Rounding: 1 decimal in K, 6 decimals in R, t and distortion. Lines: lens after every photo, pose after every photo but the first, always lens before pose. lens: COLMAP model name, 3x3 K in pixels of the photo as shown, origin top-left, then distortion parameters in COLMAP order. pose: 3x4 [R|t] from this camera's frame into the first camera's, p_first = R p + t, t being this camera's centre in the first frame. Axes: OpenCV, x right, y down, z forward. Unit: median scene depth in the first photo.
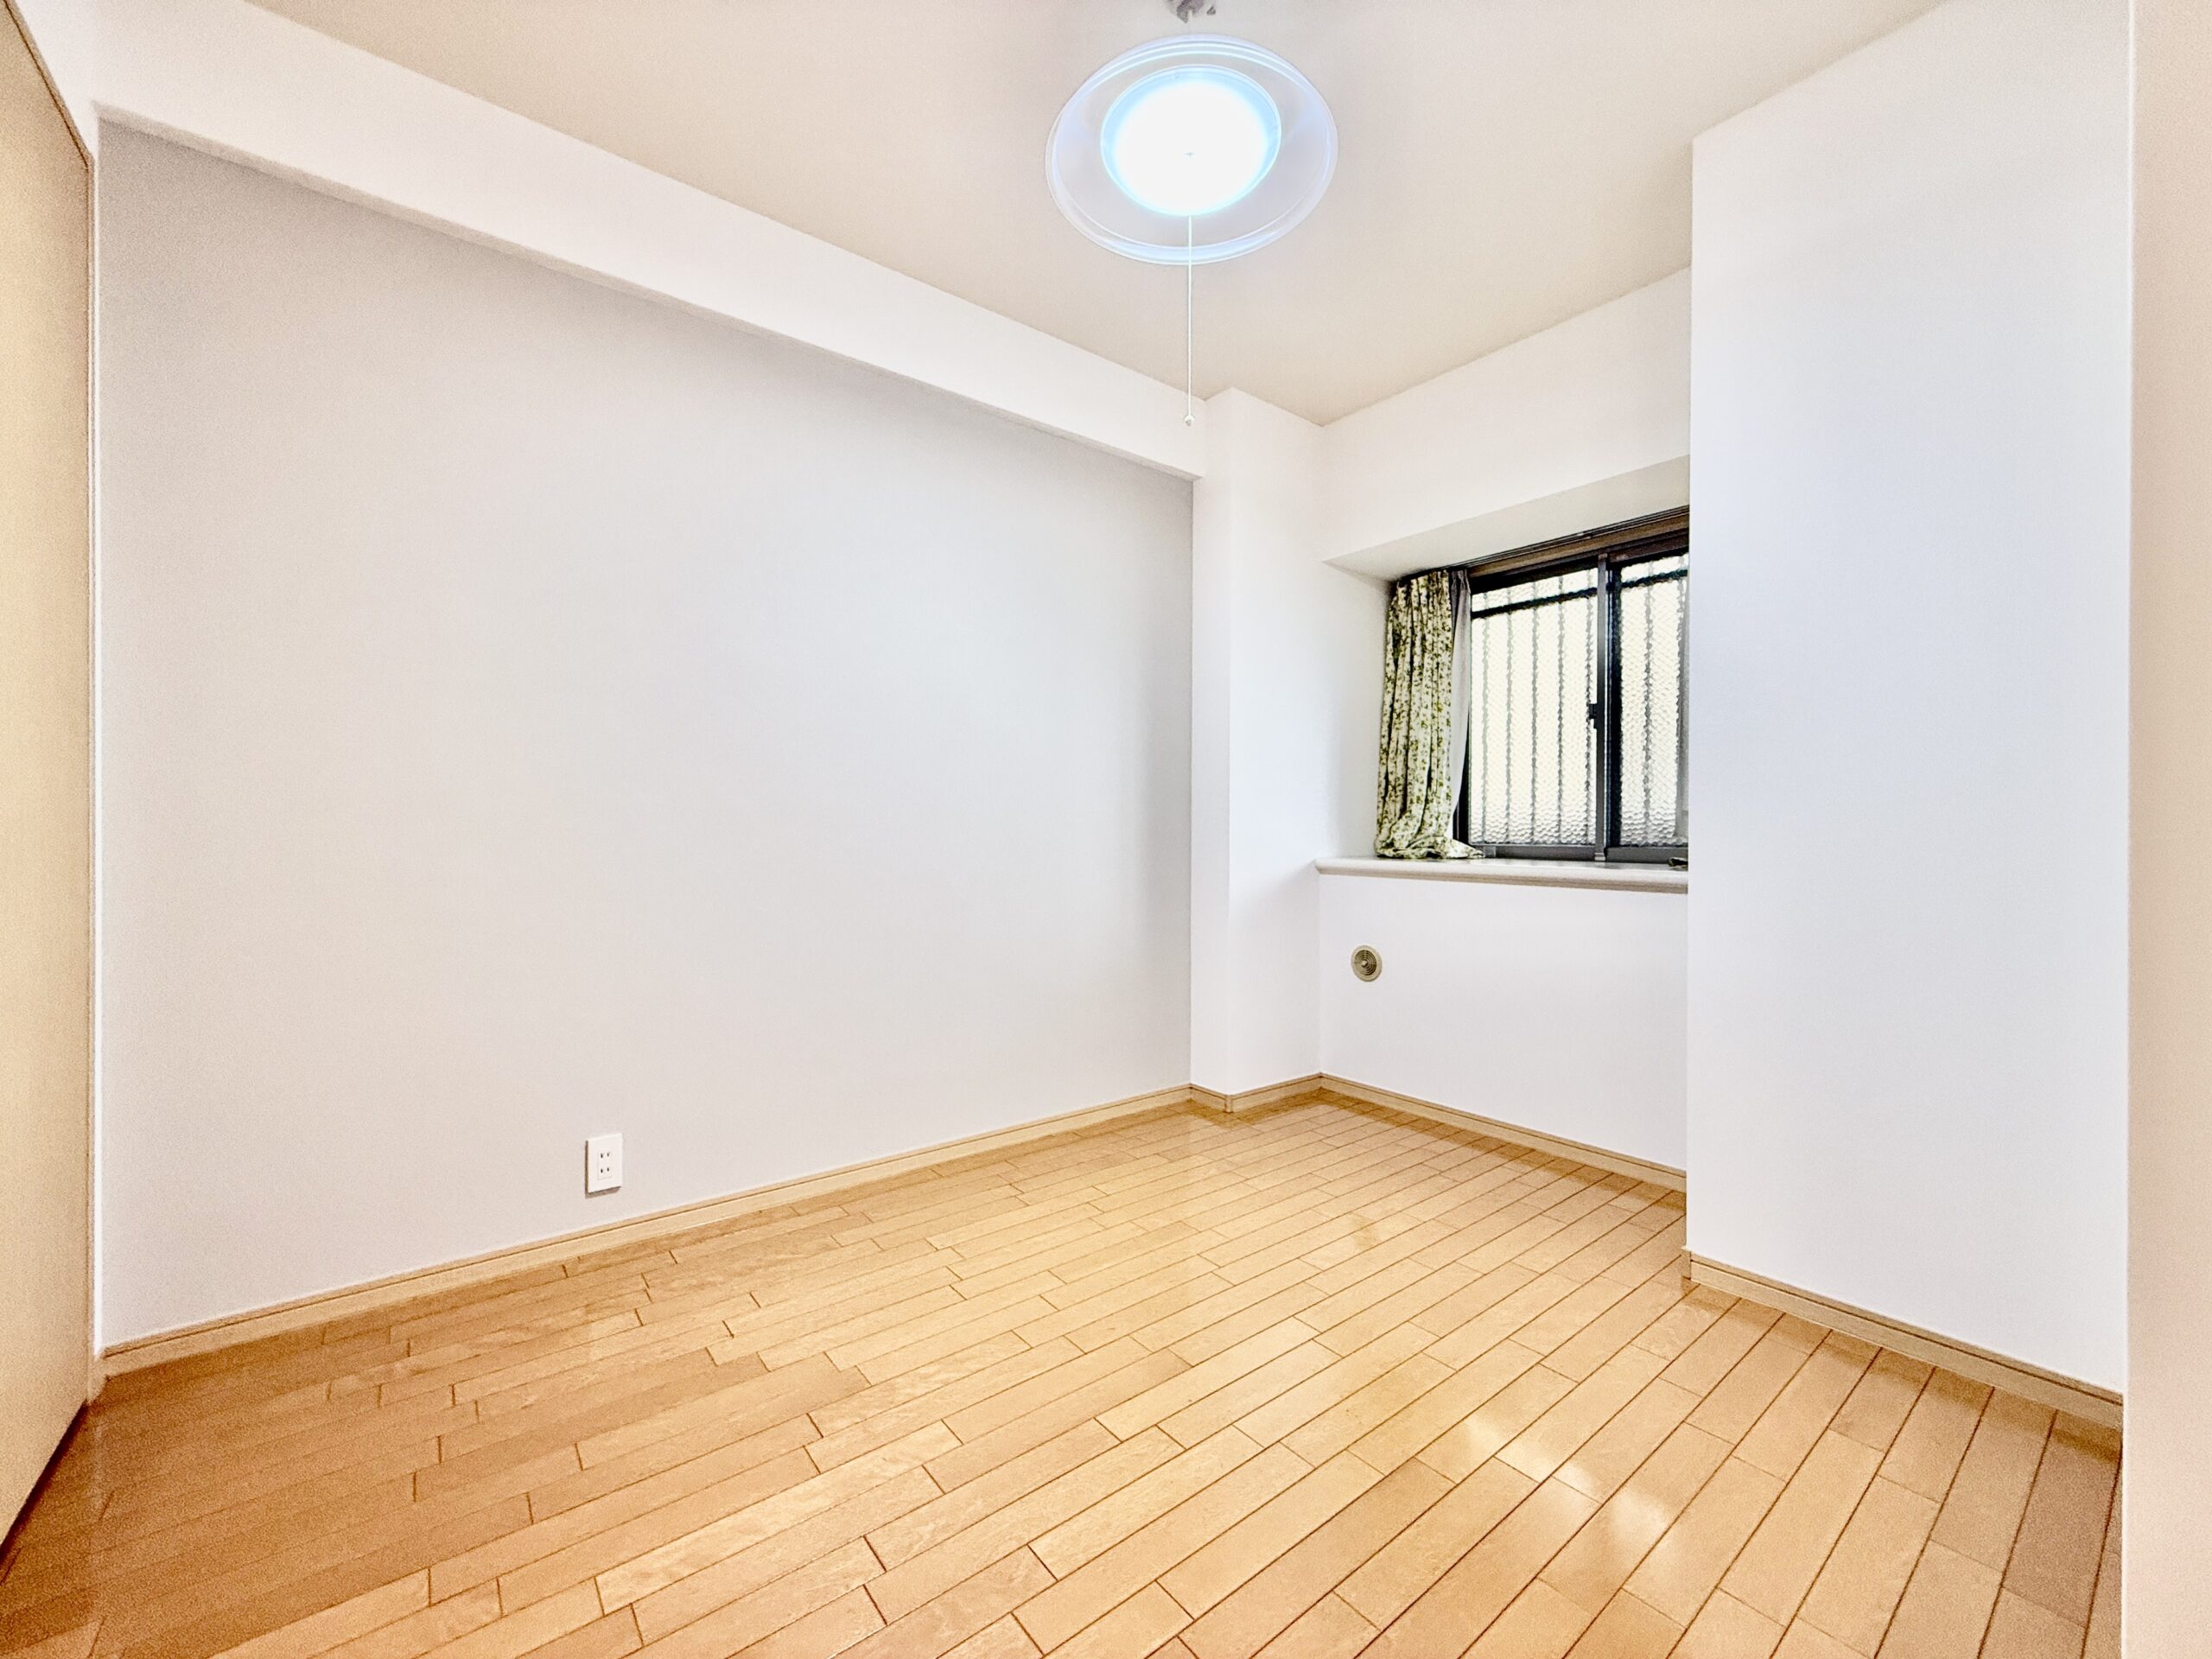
lens RADIAL K [[886.4, 0, 1106.0], [0, 886.4, 829.5], [0, 0, 1]] dist [-0.000060, -0.000077]
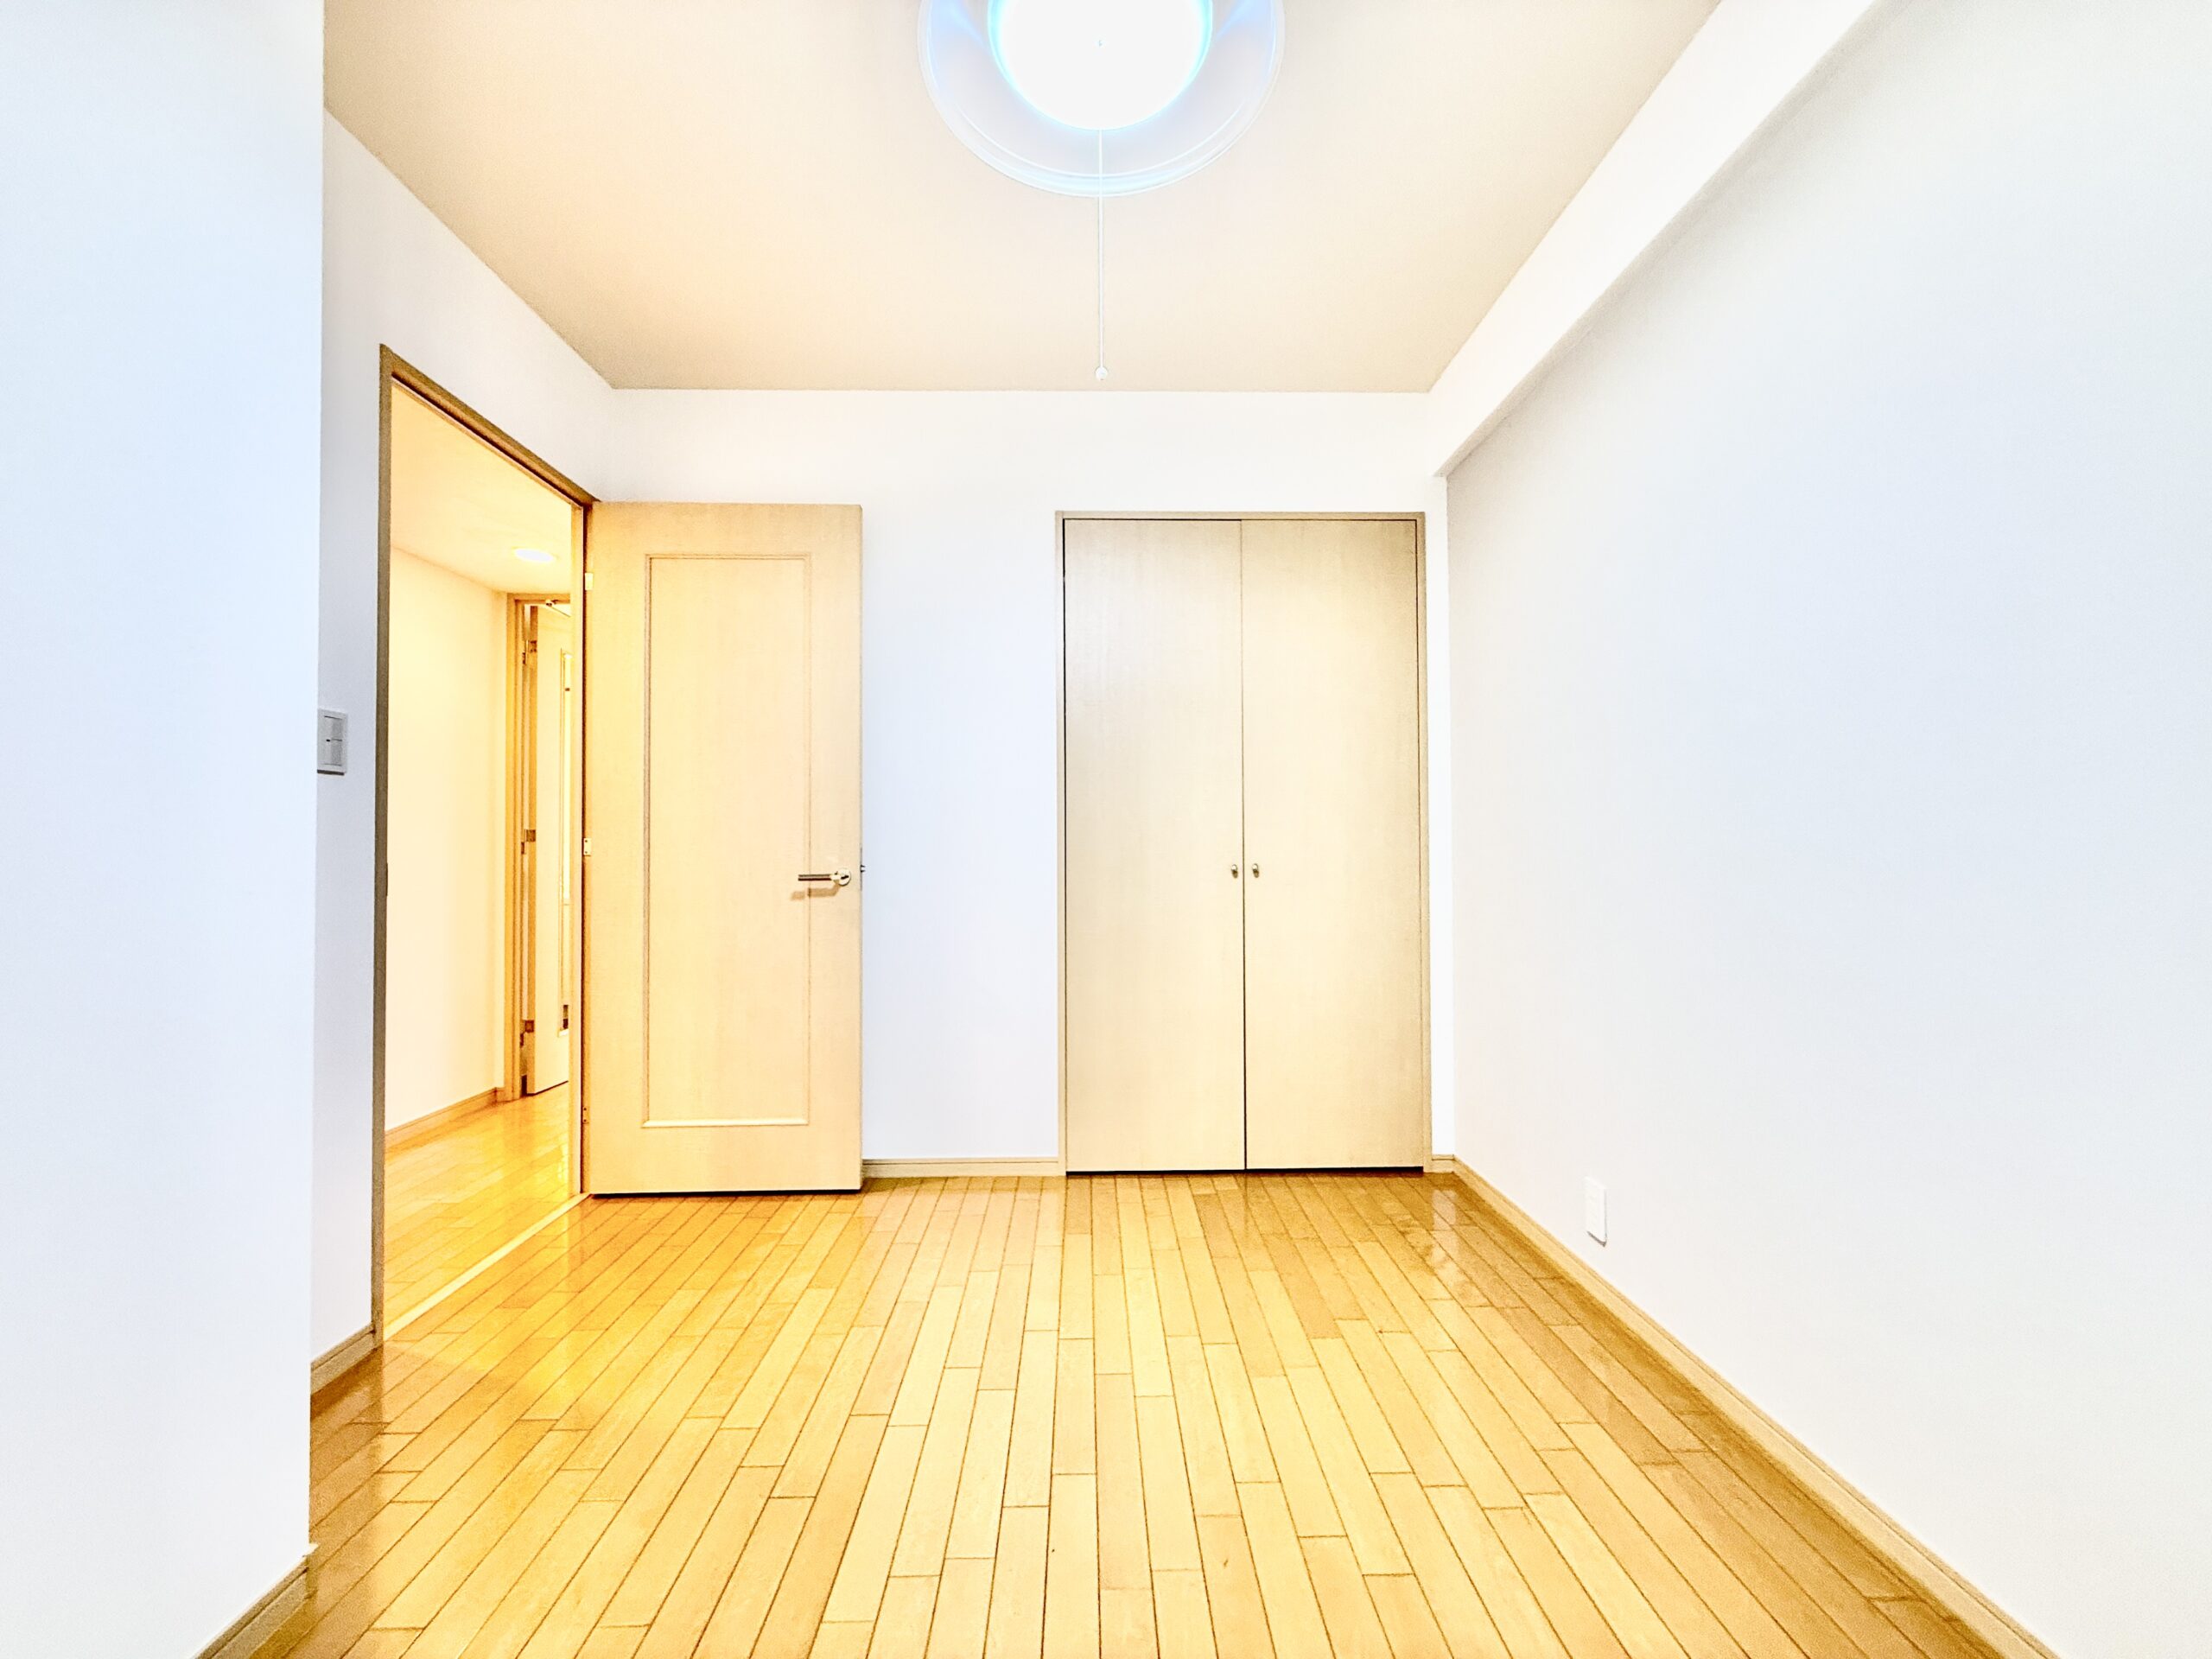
lens RADIAL K [[877.2, 0, 1105.1], [0, 877.2, 862.5], [0, 0, 1]] dist [-0.022665, 0.000065]
pose [[-0.603624, 0.009132, -0.797217, 0.715916], [-0.003342, 0.999897, 0.013985, -0.032577], [0.797262, 0.011106, -0.603531, 1.524413]]
